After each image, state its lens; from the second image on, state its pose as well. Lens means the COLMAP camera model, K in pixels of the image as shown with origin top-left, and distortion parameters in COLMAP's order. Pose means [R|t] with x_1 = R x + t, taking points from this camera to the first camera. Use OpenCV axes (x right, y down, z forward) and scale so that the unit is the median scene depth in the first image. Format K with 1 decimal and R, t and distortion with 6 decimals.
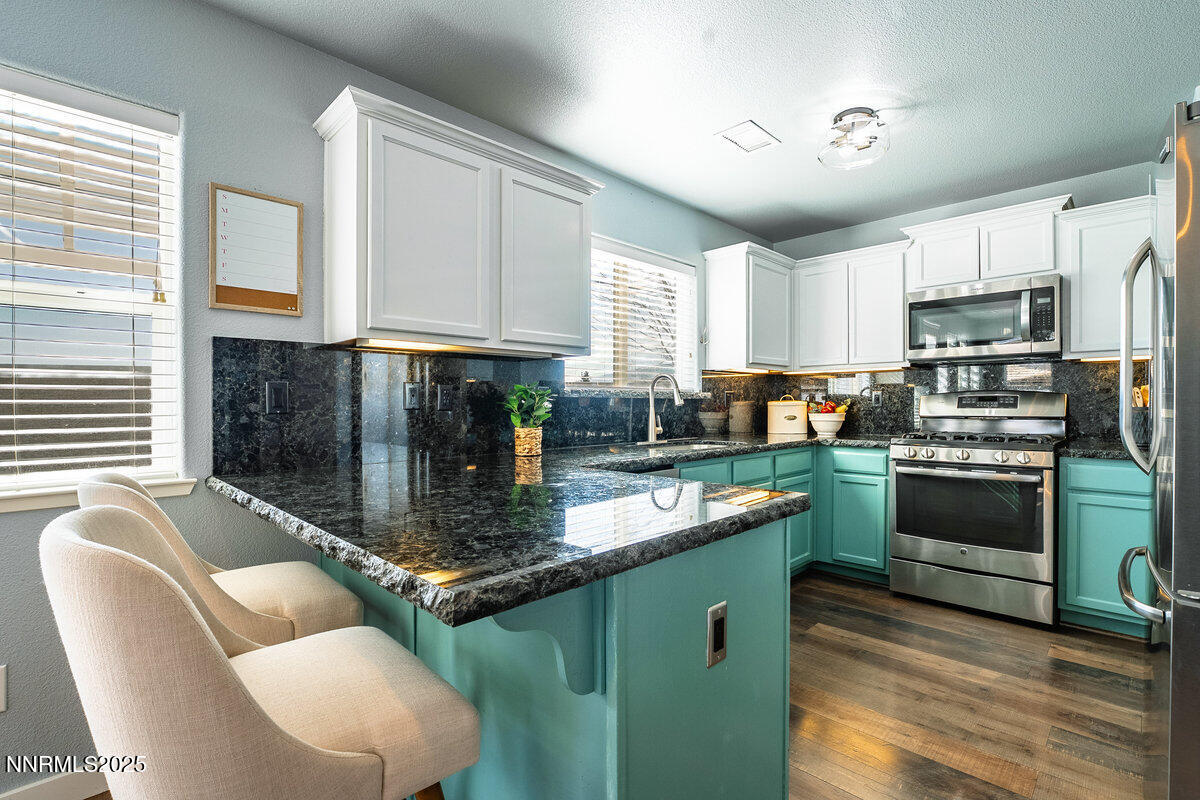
lens RADIAL K [[551.7, 0, 598.7], [0, 551.7, 407.1], [0, 0, 1]] dist [-0.005210, -0.001564]
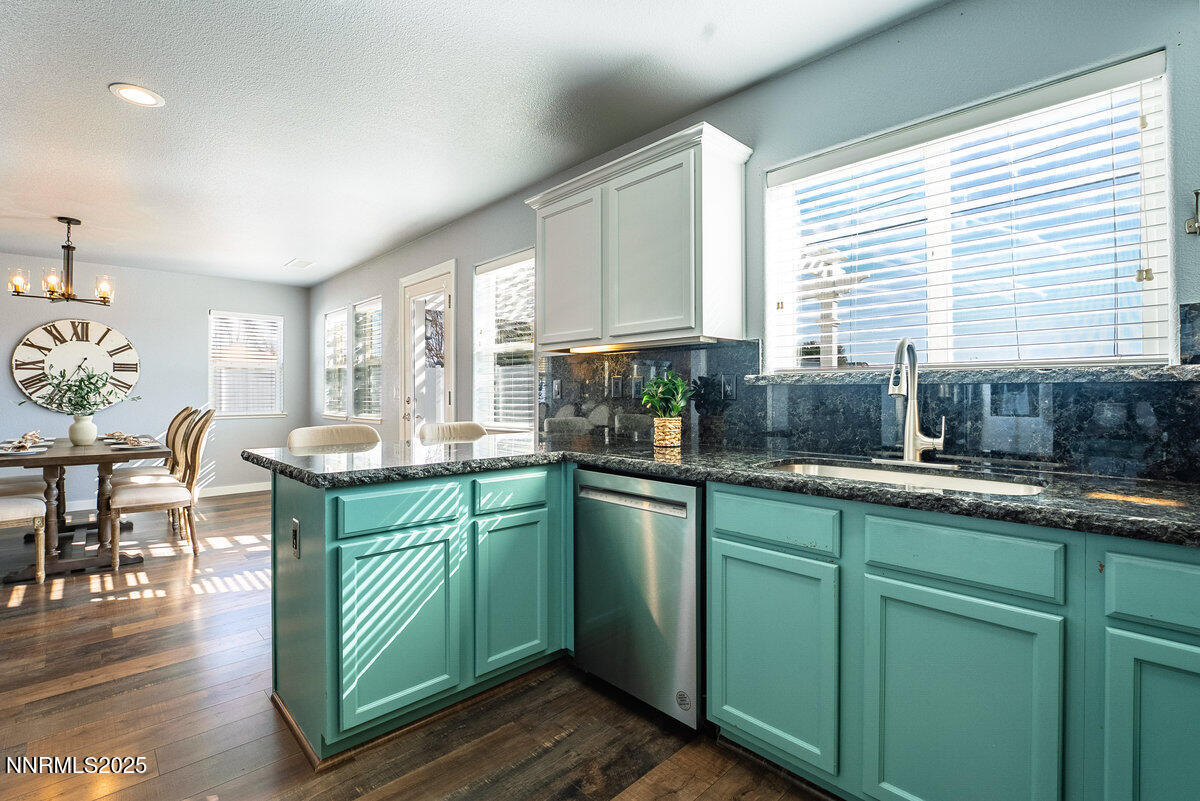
lens RADIAL K [[546.0, 0, 602.0], [0, 546.0, 393.7], [0, 0, 1]] dist [-0.028771, -0.000186]
pose [[-0.025827, 0.003055, -0.999662, 0.616431], [-0.005908, 0.999977, 0.003209, -0.005795], [0.999649, 0.005989, -0.025808, 0.666996]]
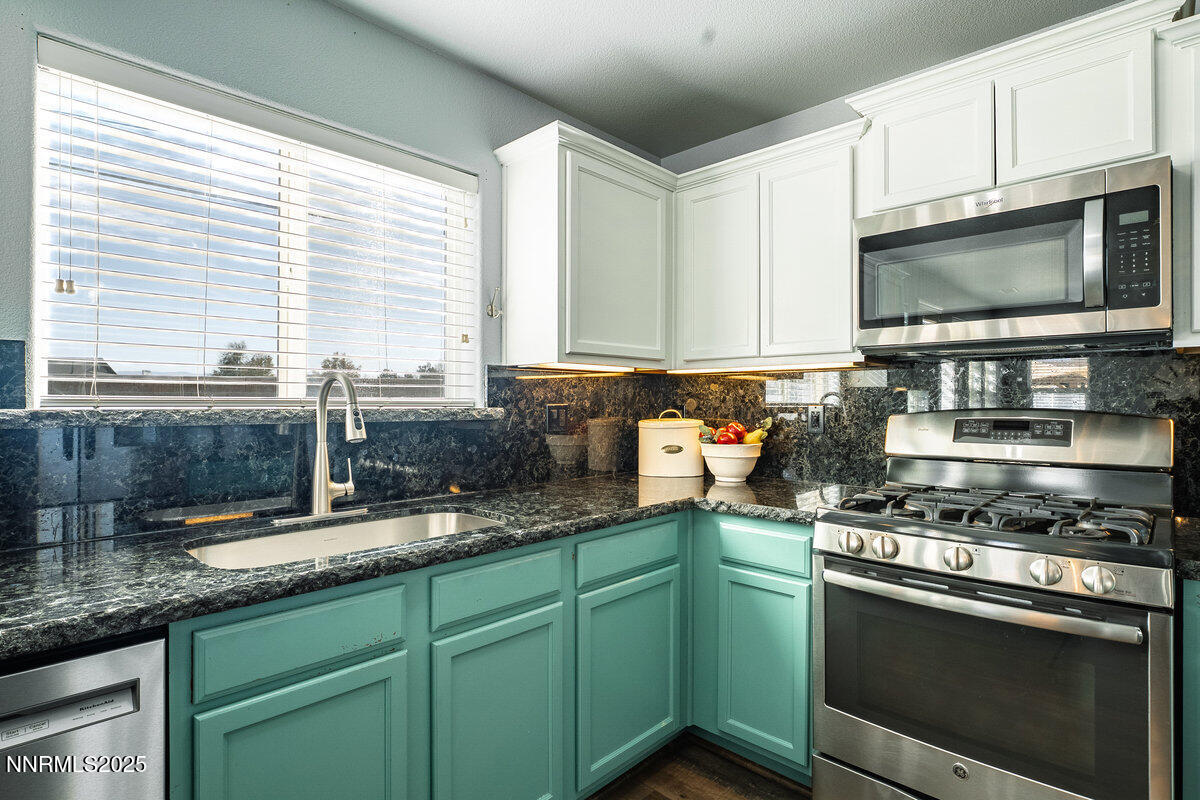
lens RADIAL K [[602.7, 0, 599.6], [0, 602.7, 400.4], [0, 0, 1]] dist [-0.004346, 0.002360]
pose [[0.999734, 0.004741, 0.022580, 0.310474], [-0.004530, 0.999946, -0.009390, -0.030995], [-0.022624, 0.009285, 0.999701, 0.446861]]
